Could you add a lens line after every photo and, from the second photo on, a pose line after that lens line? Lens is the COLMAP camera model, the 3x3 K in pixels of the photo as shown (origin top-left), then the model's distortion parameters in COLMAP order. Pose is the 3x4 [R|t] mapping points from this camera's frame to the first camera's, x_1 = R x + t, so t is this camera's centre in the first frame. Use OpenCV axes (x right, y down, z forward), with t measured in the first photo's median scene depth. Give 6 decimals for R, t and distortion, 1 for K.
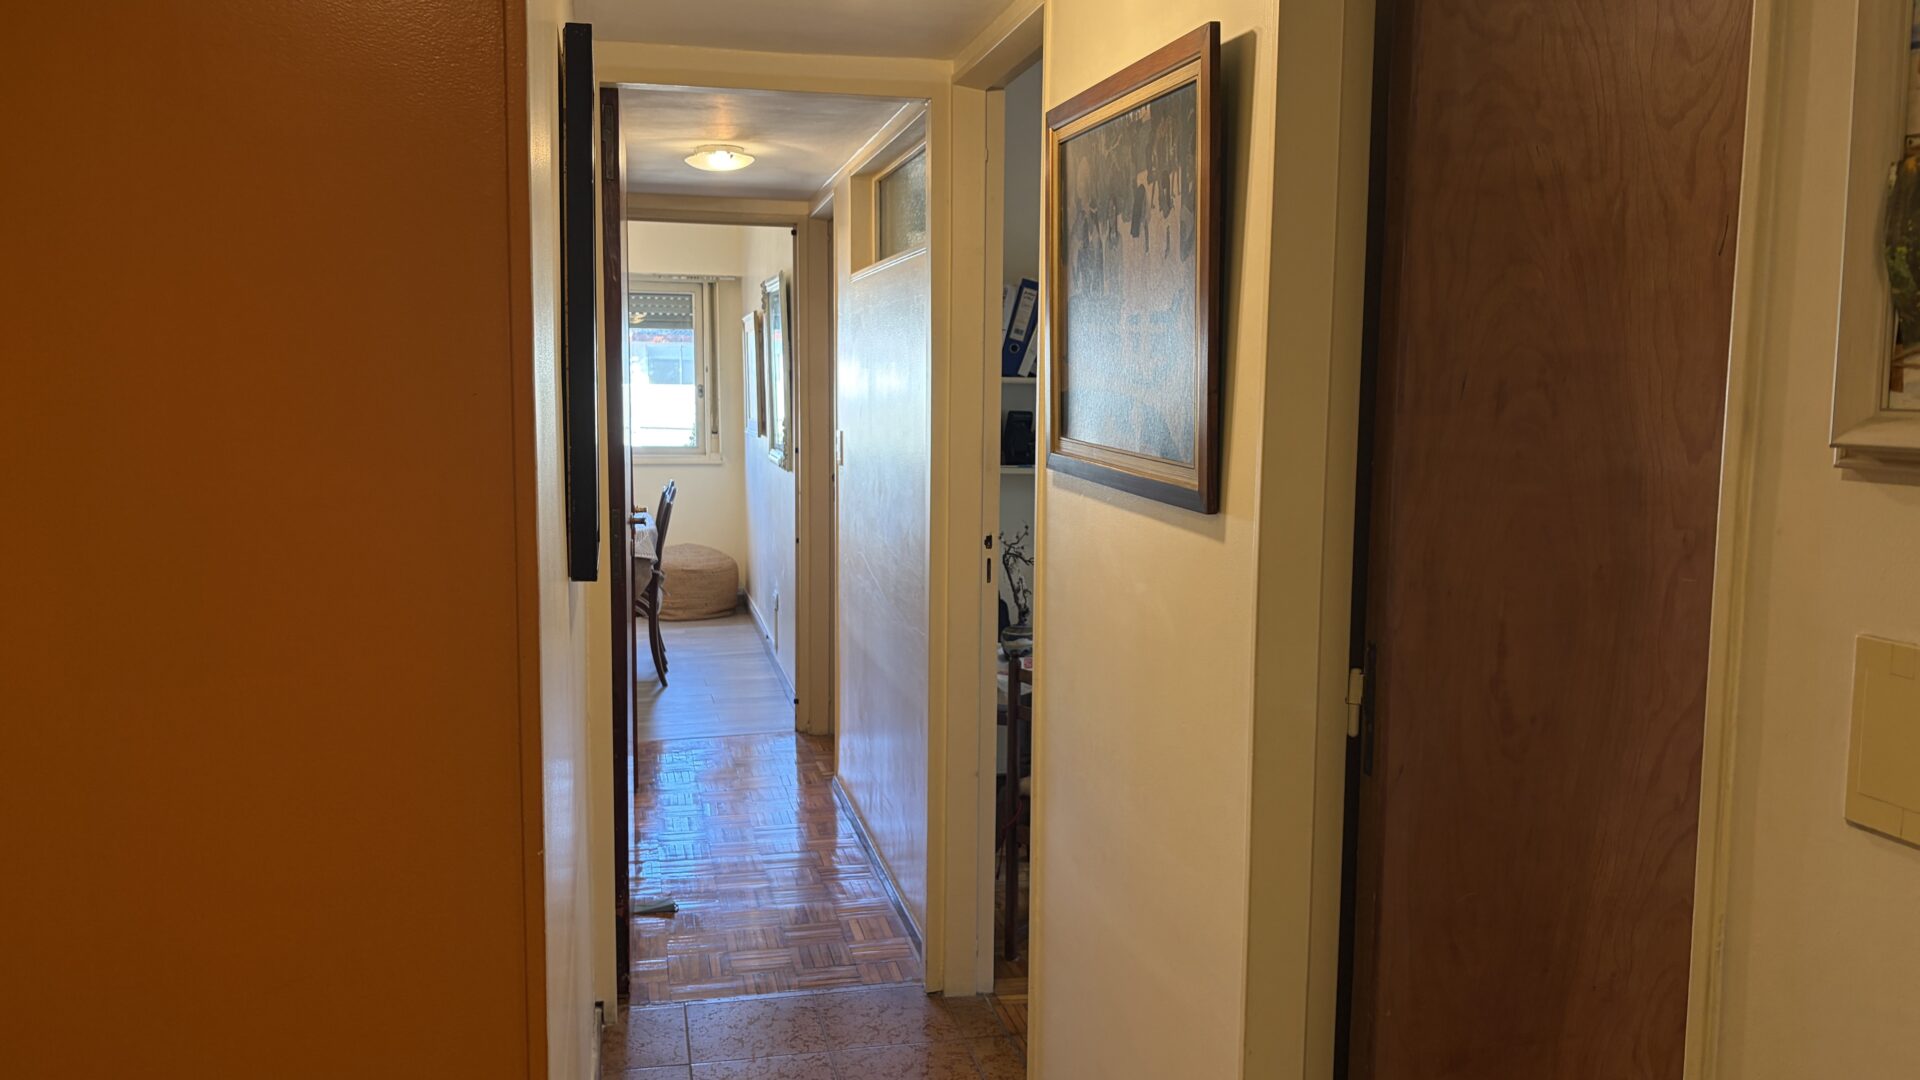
lens RADIAL K [[1498.6, 0, 960.0], [0, 1498.6, 540.0], [0, 0, 1]] dist [-0.007534, -0.003659]
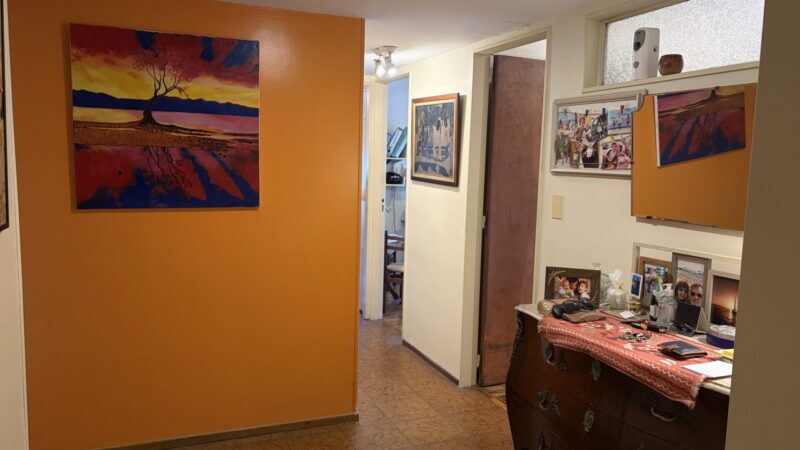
lens RADIAL K [[624.4, 0, 400.0], [0, 624.4, 225.0], [0, 0, 1]] dist [-0.007534, -0.003659]
pose [[0.984469, 0.002622, 0.175537, -0.417040], [-0.002946, 0.999994, 0.001588, 0.116139], [-0.175532, -0.002081, 0.984472, -1.125401]]
